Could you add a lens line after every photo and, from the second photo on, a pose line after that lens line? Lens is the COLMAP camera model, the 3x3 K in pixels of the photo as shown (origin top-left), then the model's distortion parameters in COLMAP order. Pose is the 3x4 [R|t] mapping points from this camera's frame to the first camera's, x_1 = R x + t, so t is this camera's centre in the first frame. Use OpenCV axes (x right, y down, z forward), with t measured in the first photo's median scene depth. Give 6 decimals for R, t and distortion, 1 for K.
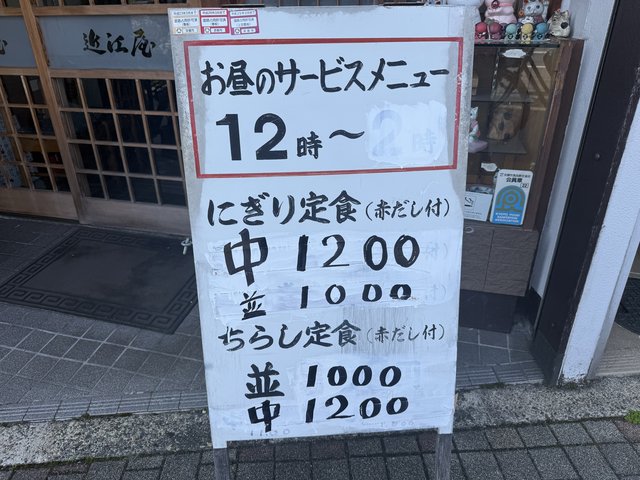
lens RADIAL K [[458.2, 0, 320.1], [0, 458.2, 240.2], [0, 0, 1]] dist [0.000700, -0.000646]
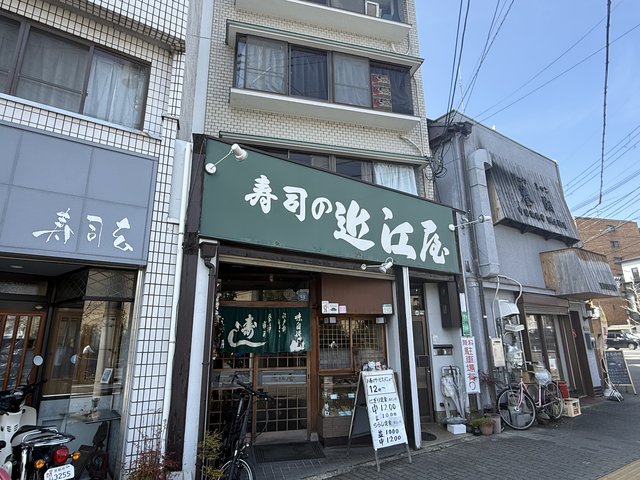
lens RADIAL K [[373.8, 0, 319.7], [0, 373.8, 241.0], [0, 0, 1]] dist [0.000312, -0.000057]
pose [[0.876477, 0.126814, 0.464442, -3.360166], [0.220313, 0.752107, -0.621125, 1.268064], [-0.428078, 0.646725, 0.631266, -3.266045]]
